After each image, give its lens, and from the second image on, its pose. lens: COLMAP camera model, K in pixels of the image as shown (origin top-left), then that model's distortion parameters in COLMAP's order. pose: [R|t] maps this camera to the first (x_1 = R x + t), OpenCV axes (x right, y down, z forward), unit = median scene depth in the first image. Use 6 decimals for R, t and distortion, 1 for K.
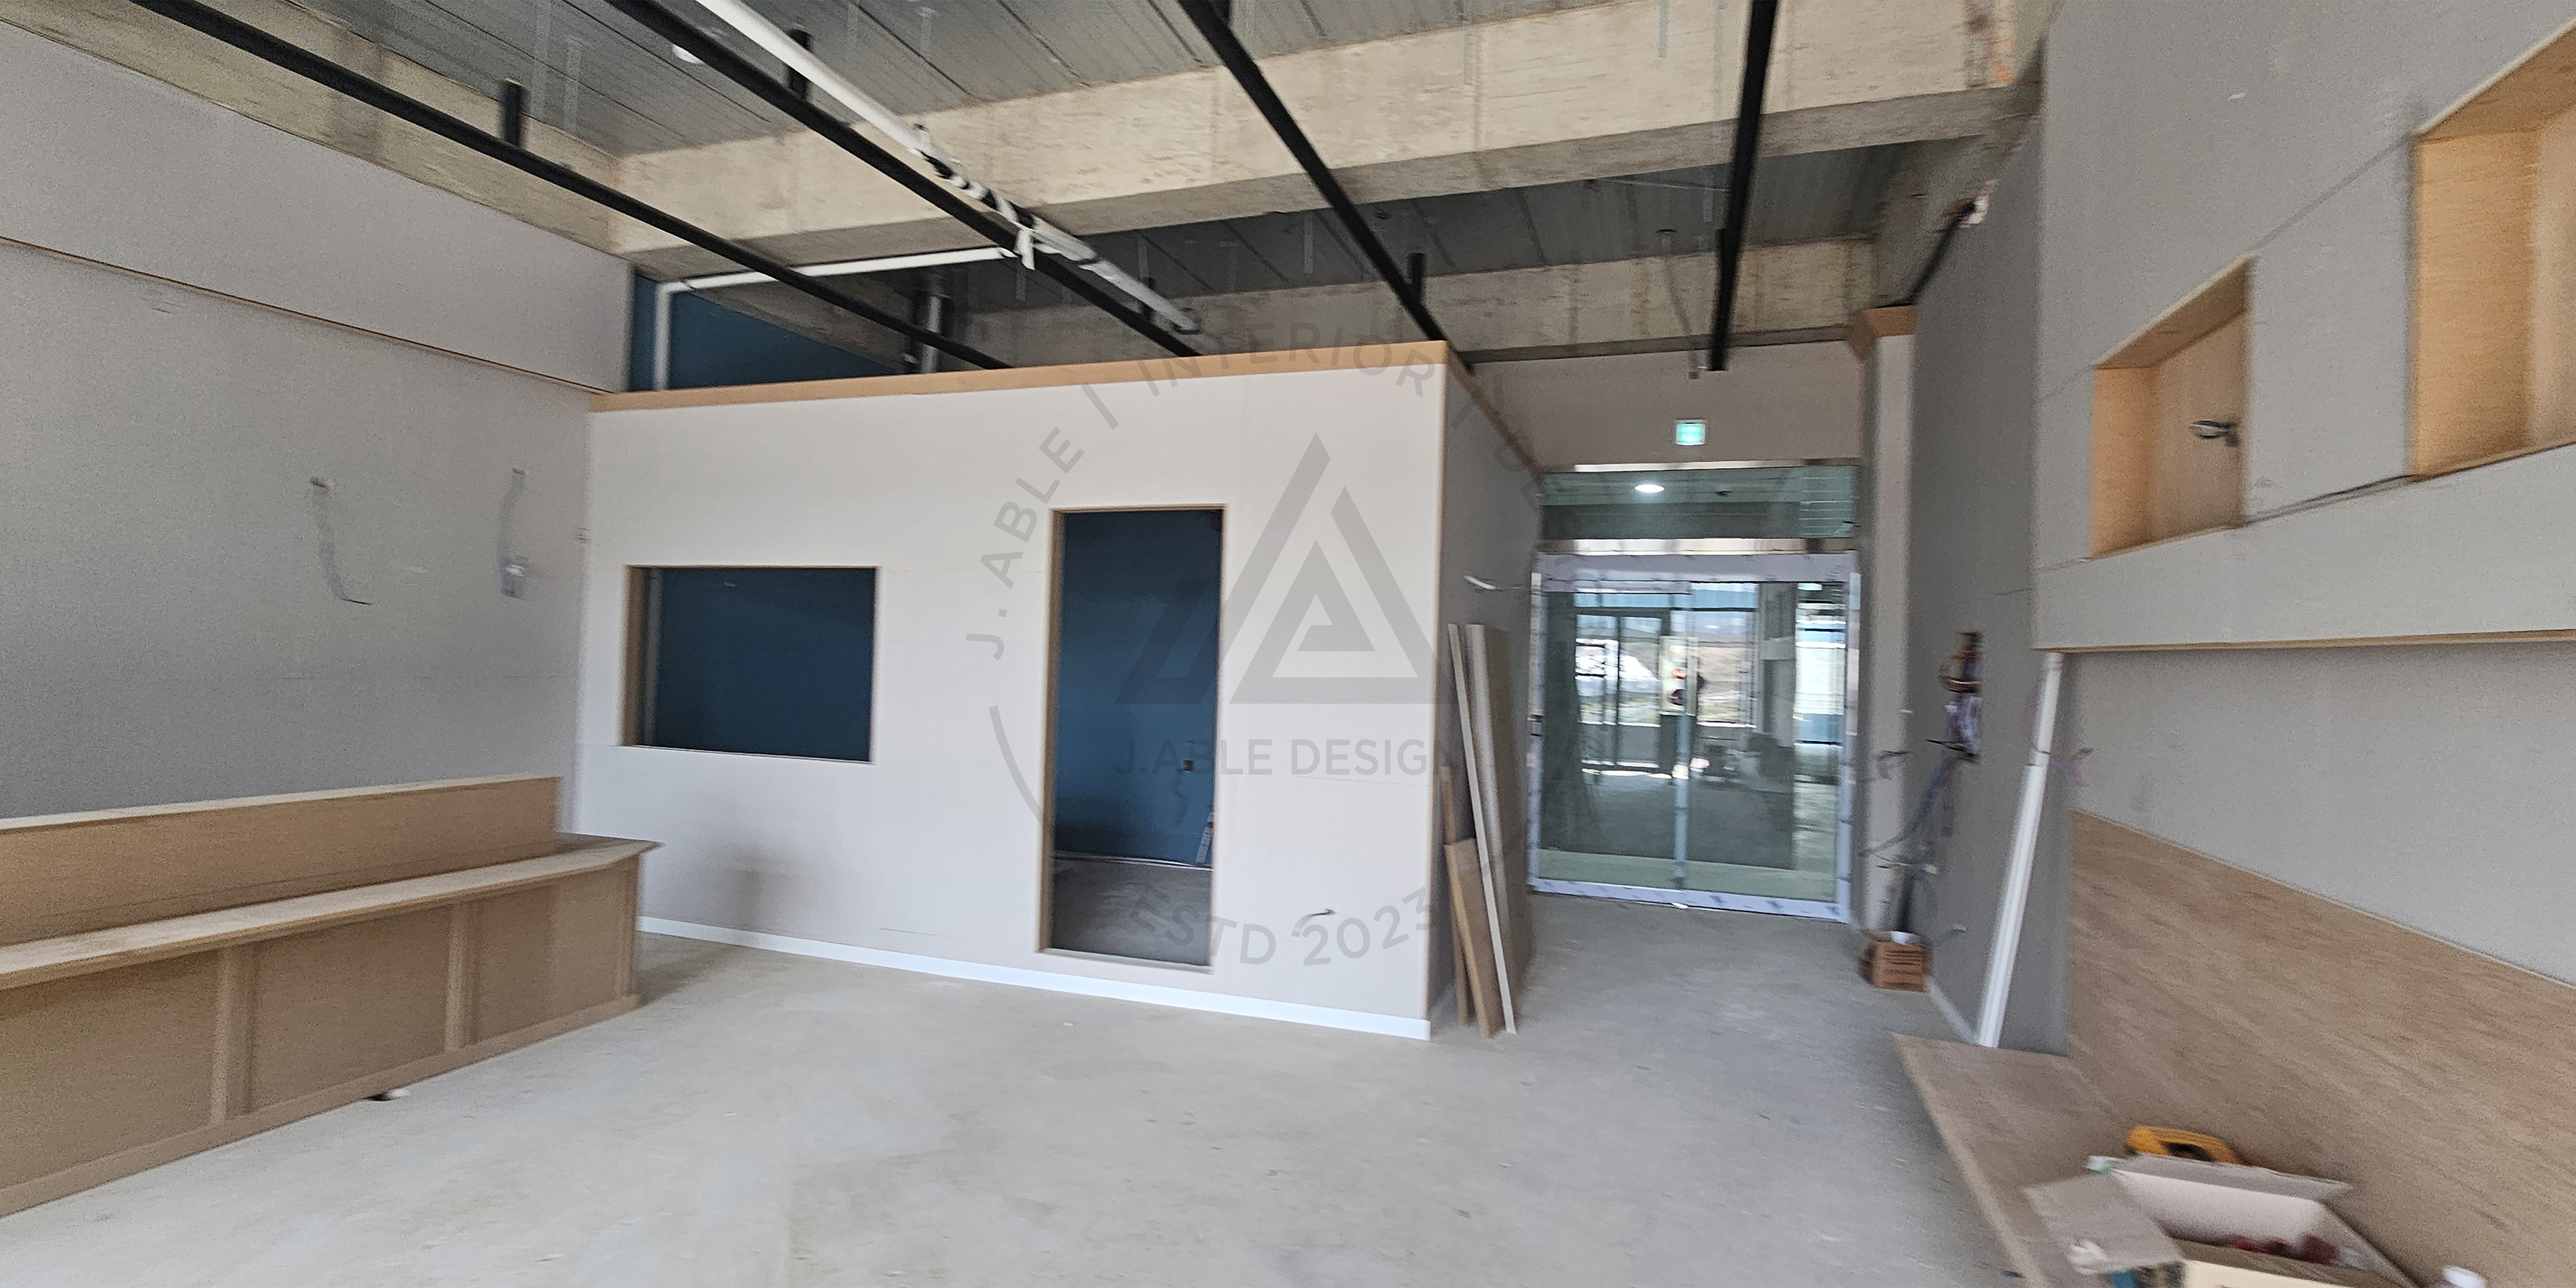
lens RADIAL K [[1136.1, 0, 1292.8], [0, 1136.1, 652.2], [0, 0, 1]] dist [0.011159, 0.000110]
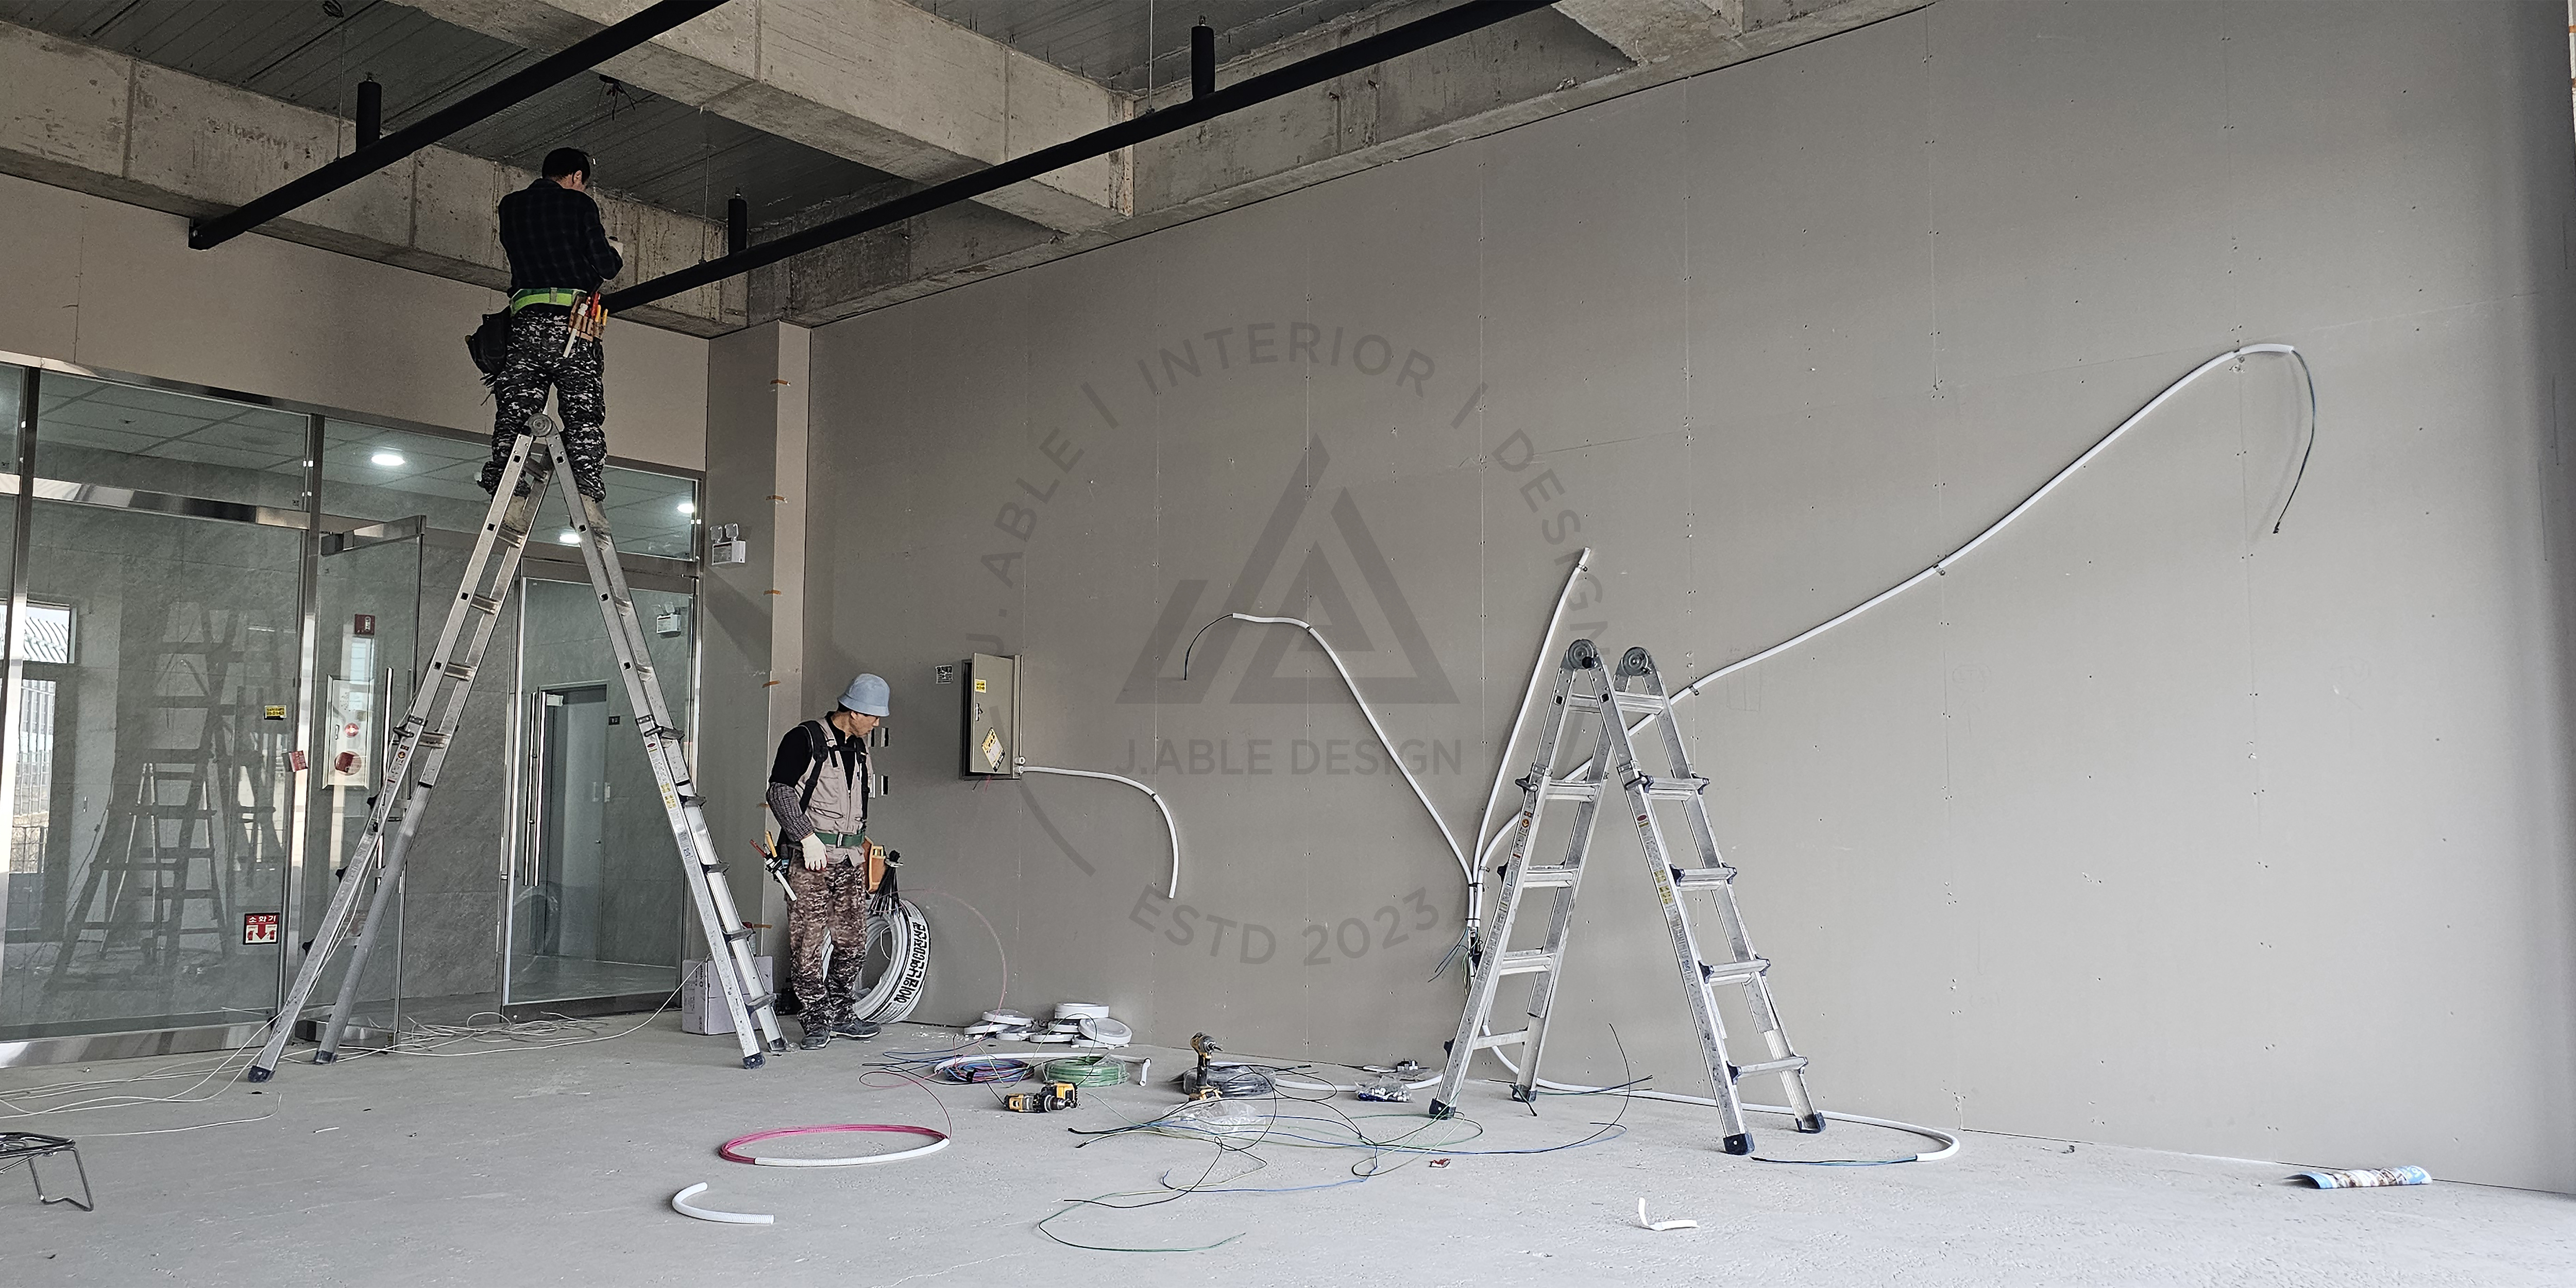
lens RADIAL K [[1876.8, 0, 1247.5], [0, 1876.8, 657.1], [0, 0, 1]] dist [0.121082, -0.099164]
pose [[0.376072, 0.060760, 0.924596, -0.951061], [0.000766, 0.997827, -0.065884, 0.096251], [-0.926590, 0.025485, 0.375208, 0.093214]]
